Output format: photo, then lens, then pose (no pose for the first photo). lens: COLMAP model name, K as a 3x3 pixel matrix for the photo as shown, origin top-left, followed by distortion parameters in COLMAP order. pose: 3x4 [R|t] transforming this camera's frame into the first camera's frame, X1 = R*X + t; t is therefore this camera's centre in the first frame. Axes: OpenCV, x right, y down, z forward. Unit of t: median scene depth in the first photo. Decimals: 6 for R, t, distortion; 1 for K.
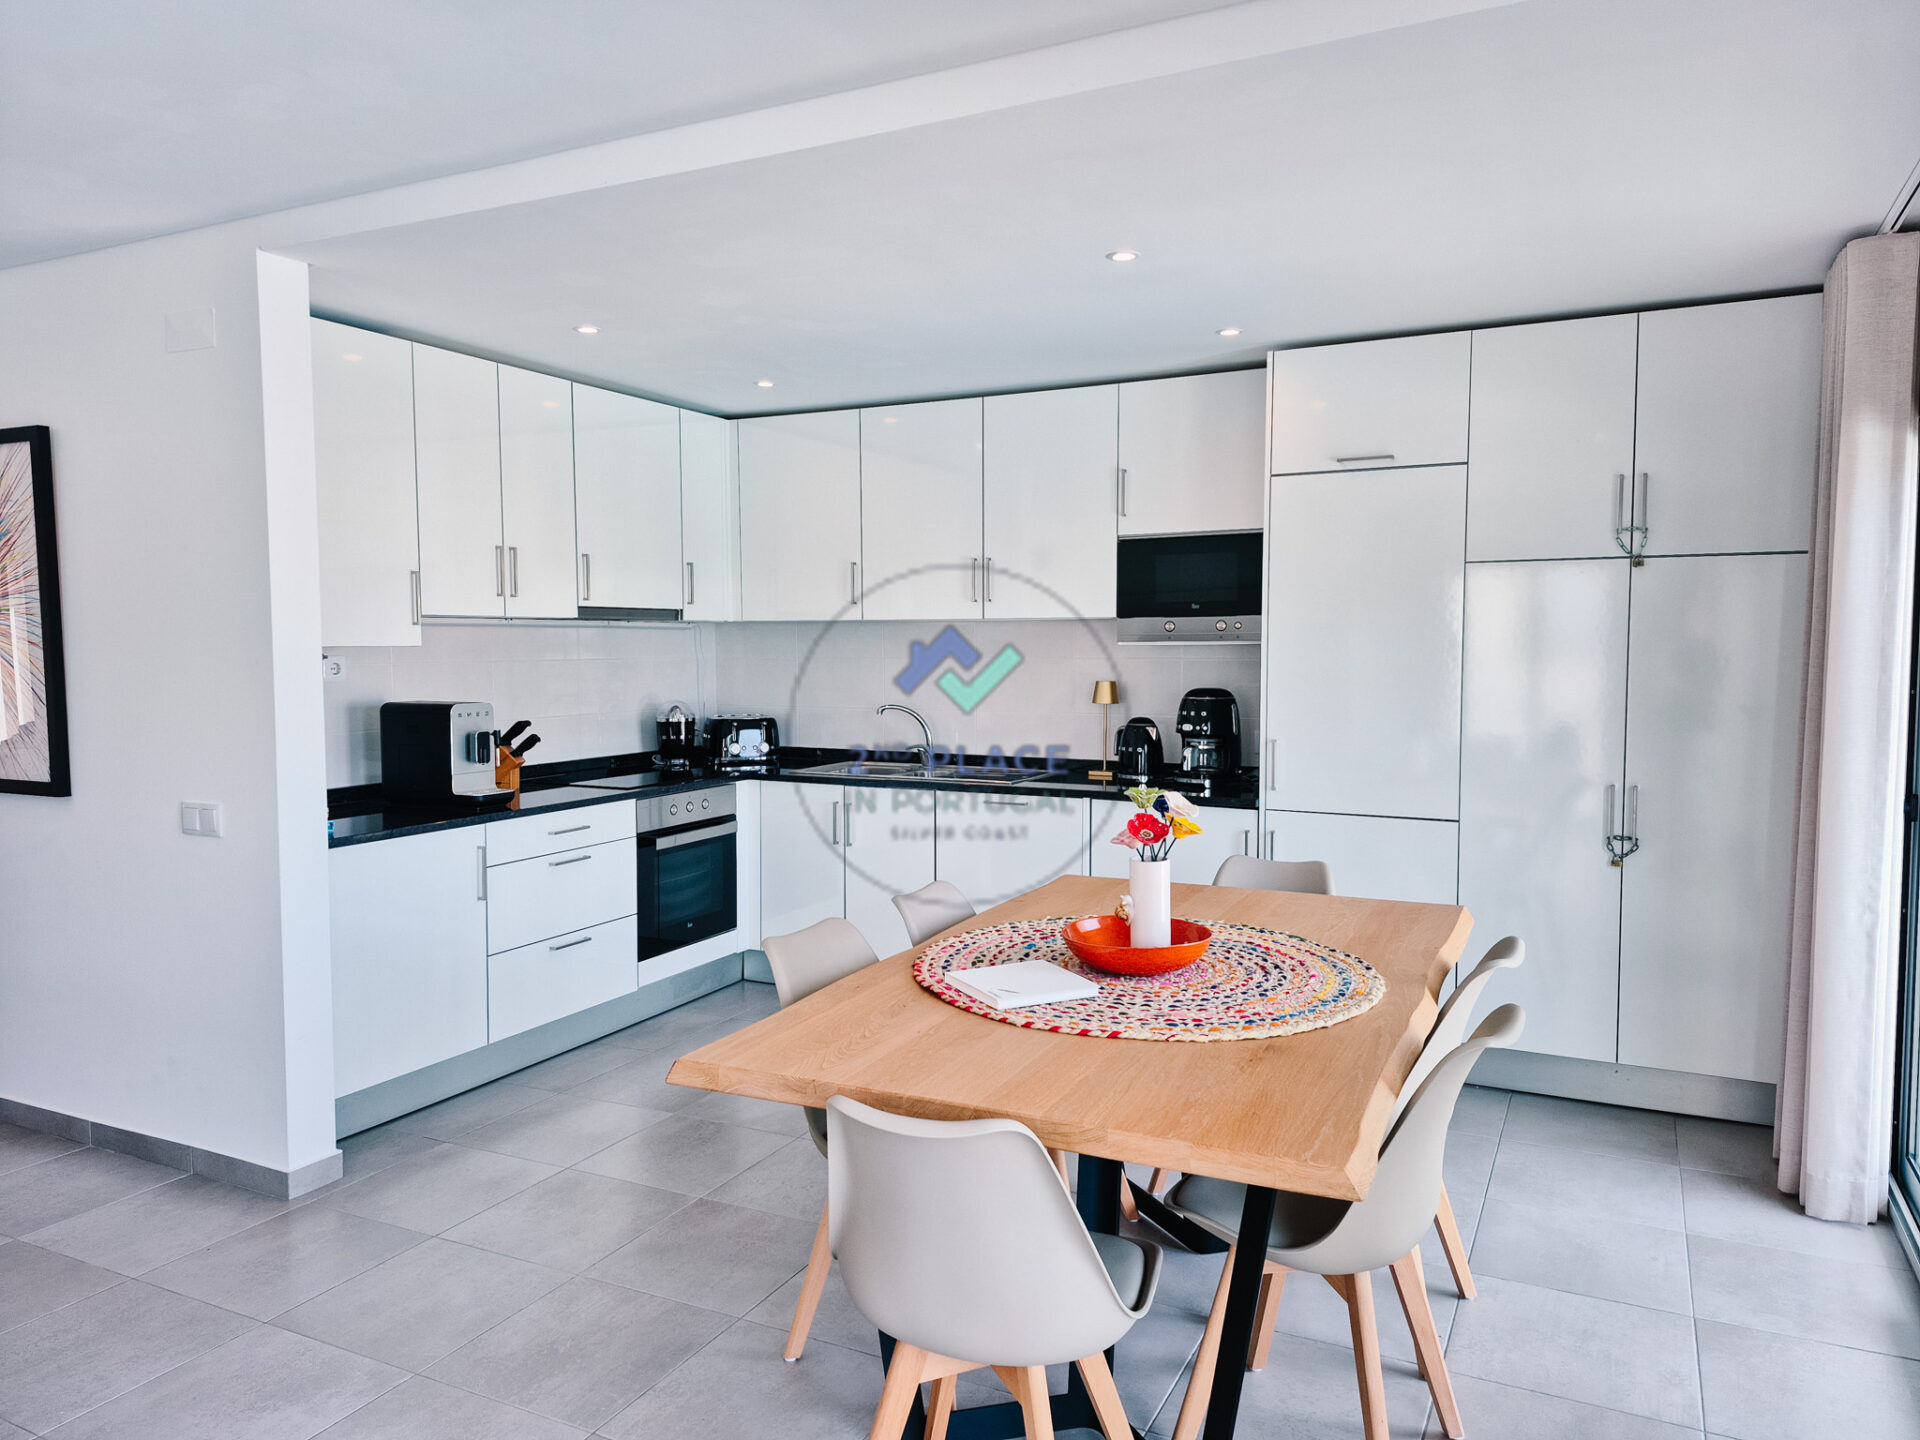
lens RADIAL K [[1302.8, 0, 960.0], [0, 1302.8, 720.0], [0, 0, 1]] dist [0.084397, -0.114866]
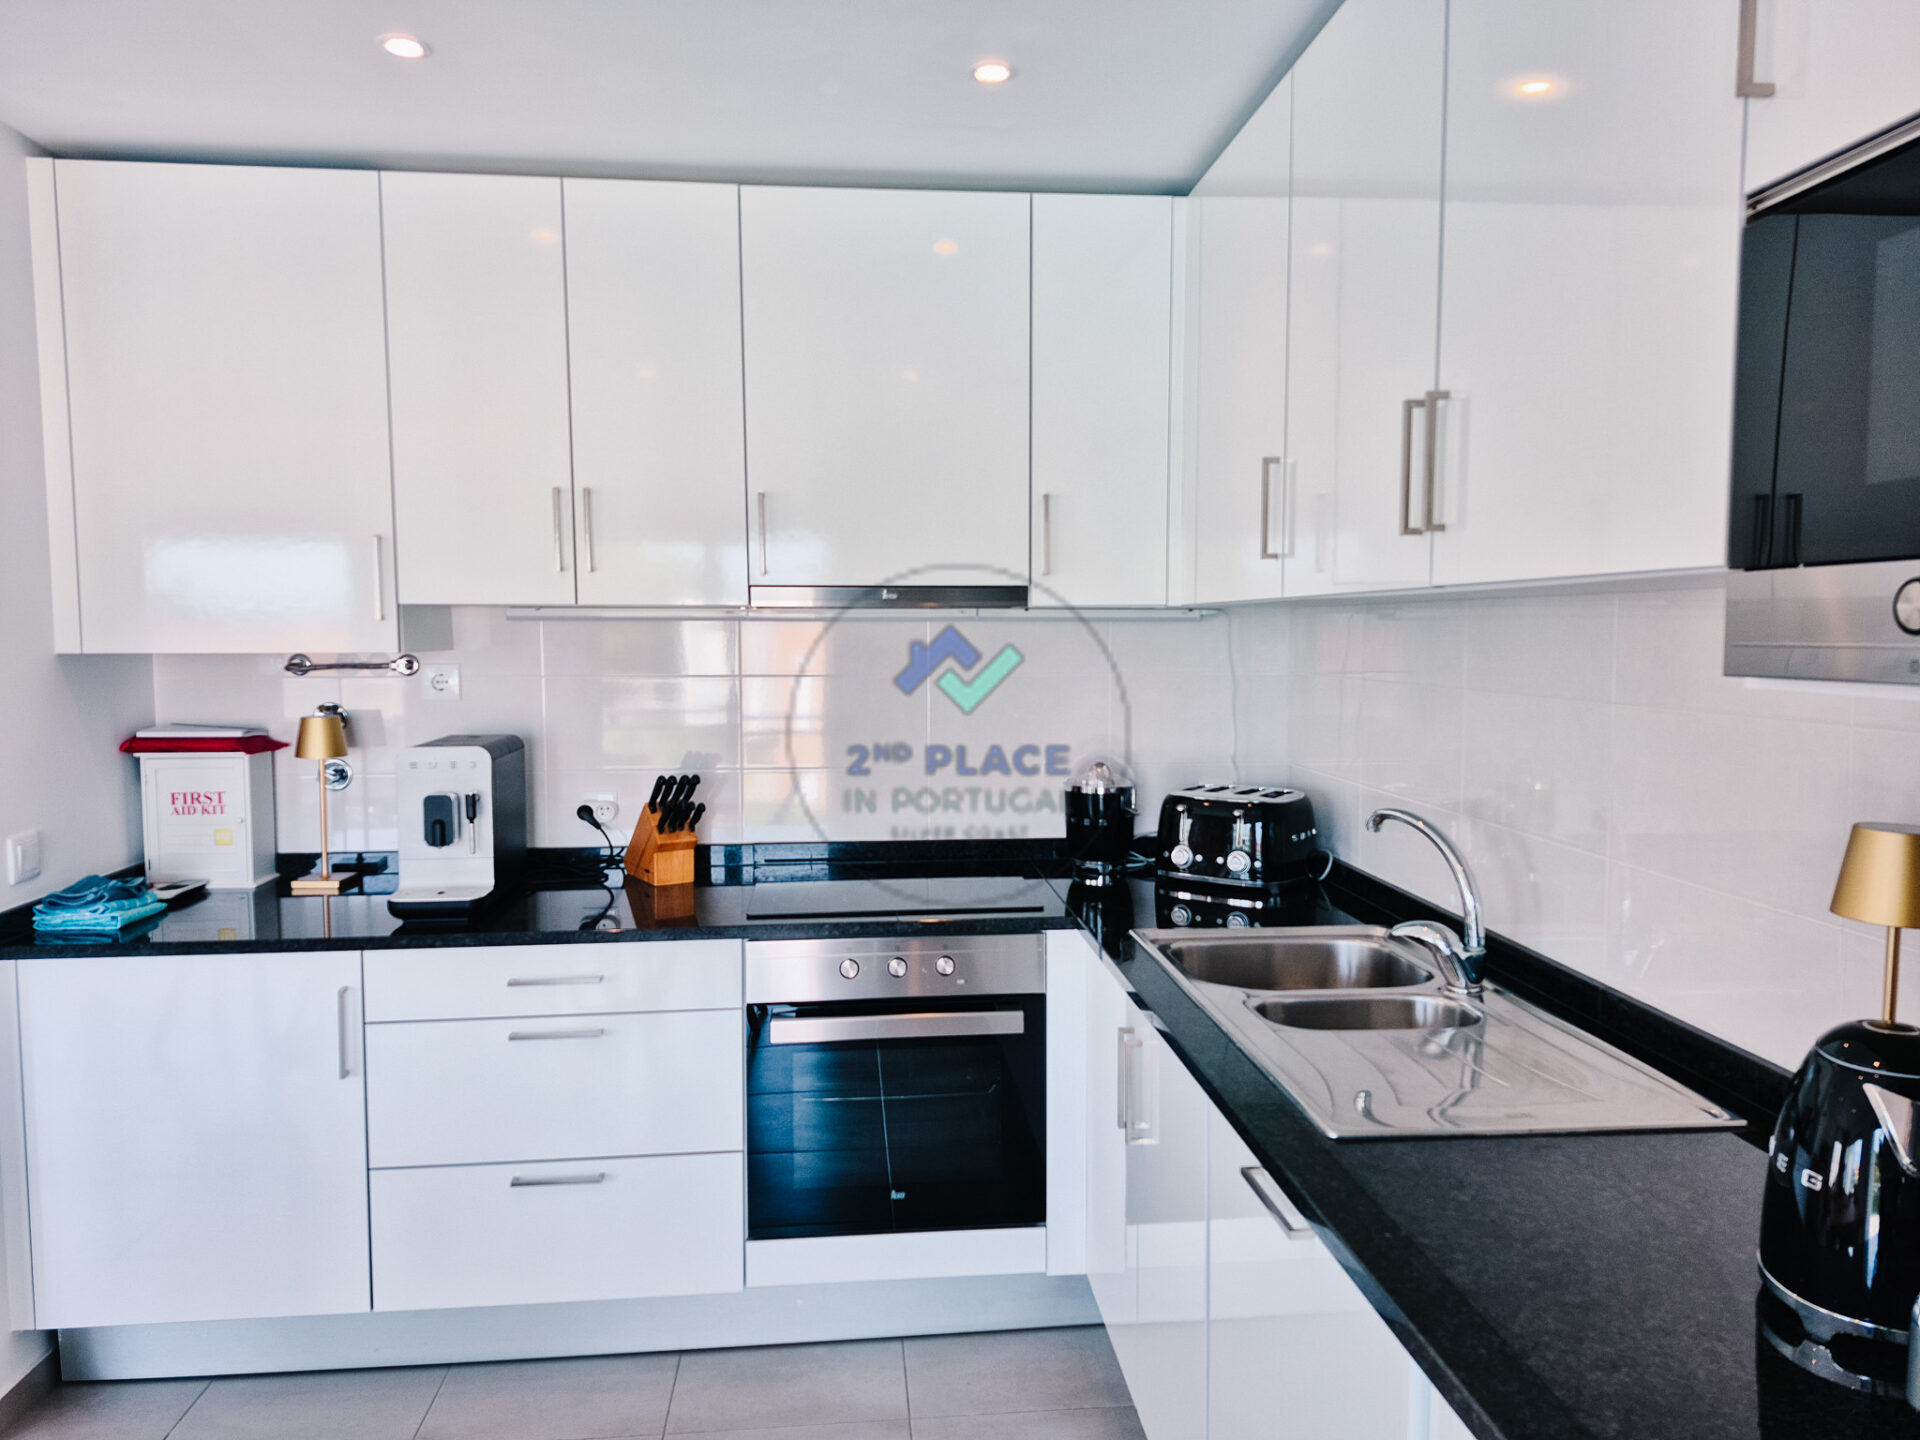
lens RADIAL K [[1302.8, 0, 960.0], [0, 1302.8, 720.0], [0, 0, 1]] dist [0.084397, -0.114866]
pose [[0.520265, 0.060383, -0.851868, 0.248730], [-0.049508, 0.997952, 0.040502, -0.055818], [0.852569, 0.021102, 0.522189, 0.784139]]
